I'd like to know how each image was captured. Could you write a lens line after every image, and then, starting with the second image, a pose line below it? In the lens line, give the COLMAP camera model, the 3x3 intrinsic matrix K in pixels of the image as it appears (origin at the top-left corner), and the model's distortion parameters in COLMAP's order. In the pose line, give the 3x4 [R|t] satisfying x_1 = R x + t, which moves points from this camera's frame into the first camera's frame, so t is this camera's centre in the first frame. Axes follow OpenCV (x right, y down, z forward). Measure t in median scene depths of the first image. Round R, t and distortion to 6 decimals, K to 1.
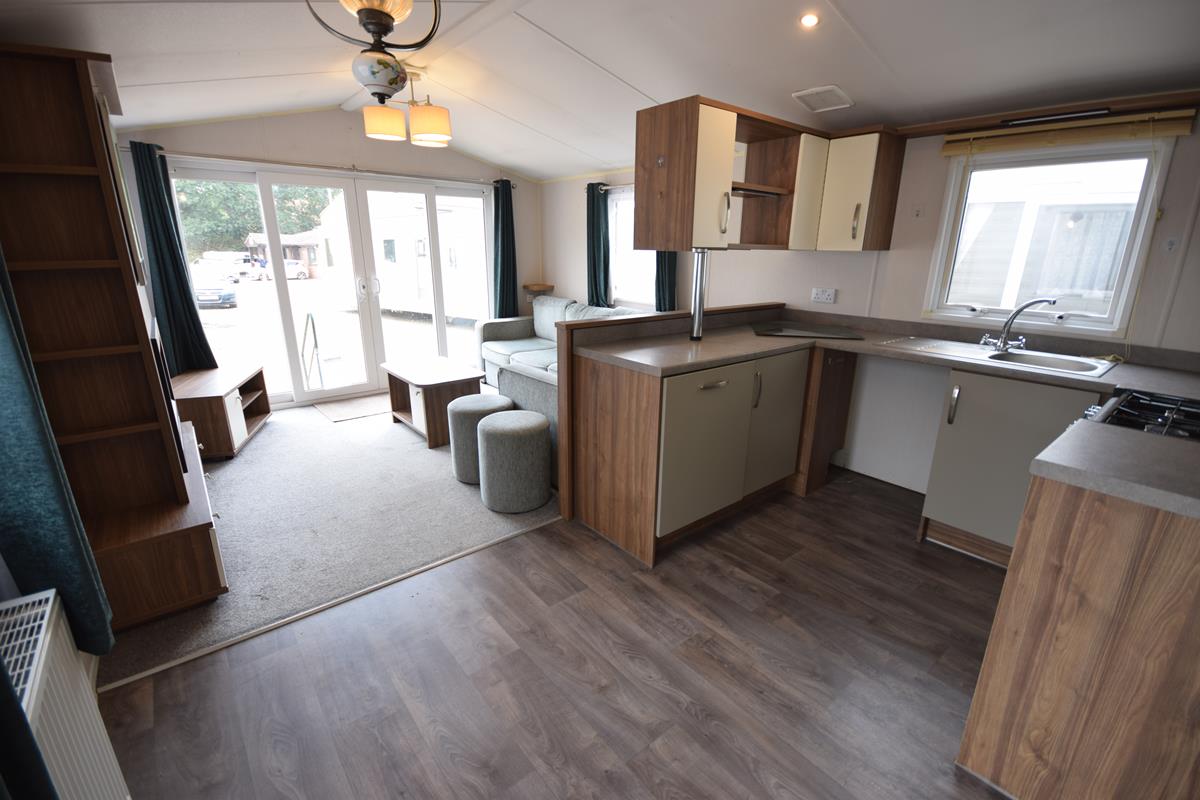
lens RADIAL K [[524.5, 0, 604.6], [0, 524.5, 398.8], [0, 0, 1]] dist [0.004777, -0.008813]
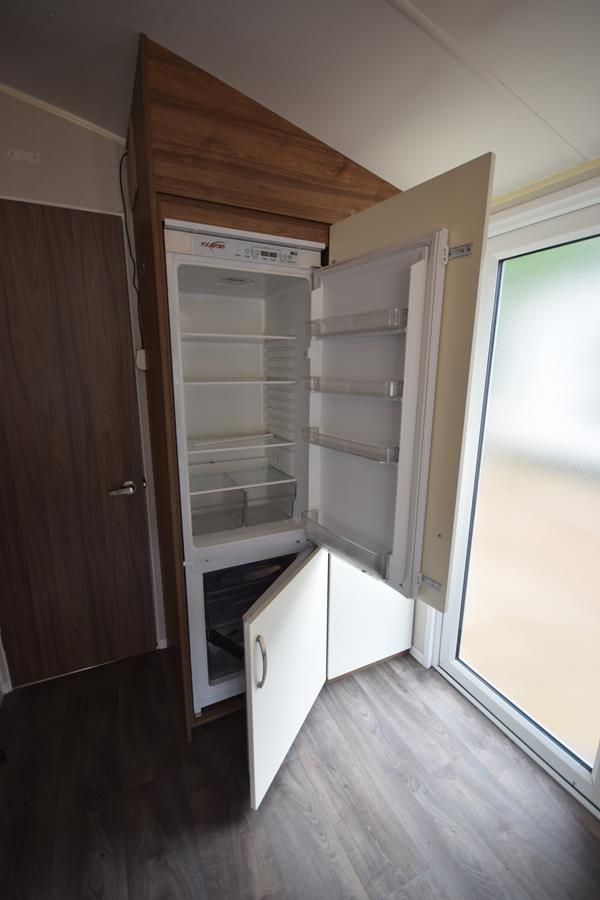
lens RADIAL K [[393.3, 0, 294.1], [0, 393.3, 455.9], [0, 0, 1]] dist [0.004777, -0.008813]
pose [[-0.970465, -0.070023, 0.230857, 0.071575], [0.052262, 0.873200, 0.484553, -0.136012], [-0.235514, 0.482306, -0.843750, 0.384406]]
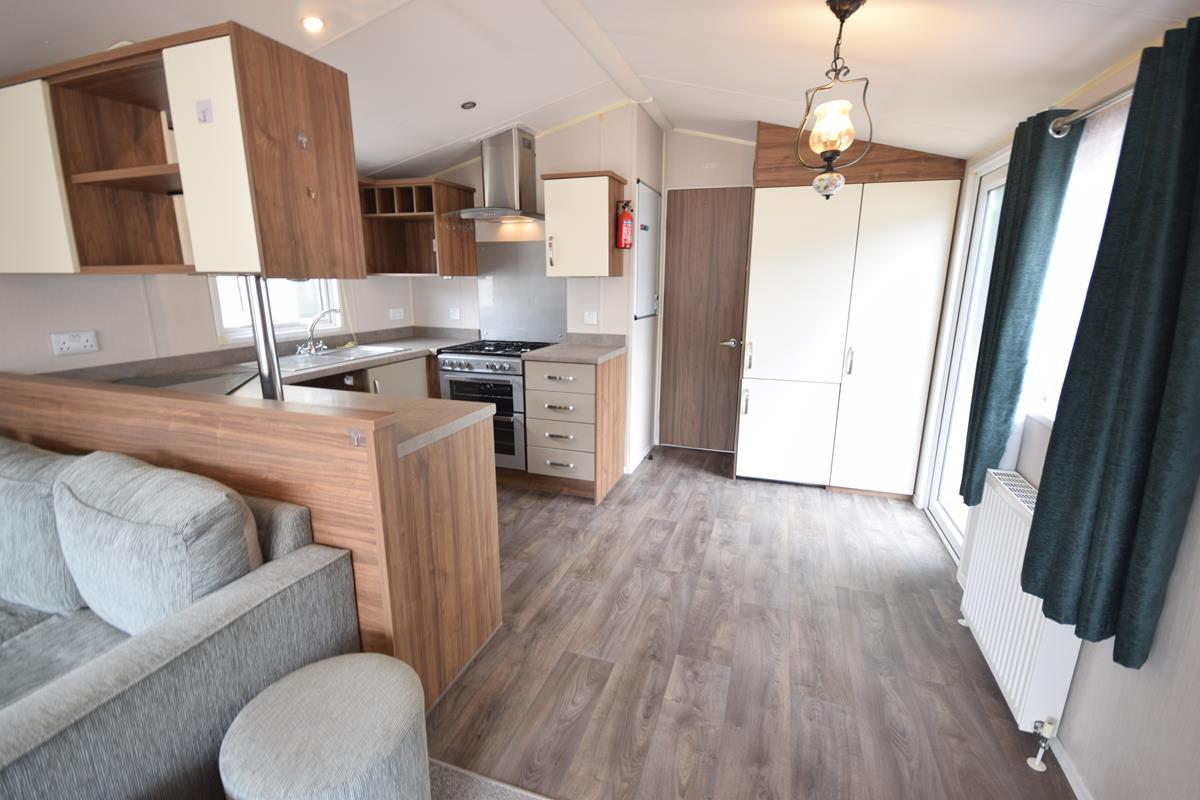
lens RADIAL K [[524.5, 0, 605.2], [0, 524.5, 400.5], [0, 0, 1]] dist [0.004777, -0.008813]
pose [[-0.527120, -0.209385, 0.823591, -0.544648], [0.223385, 0.900943, 0.372022, -0.262172], [-0.819905, 0.380079, -0.428132, 0.886618]]
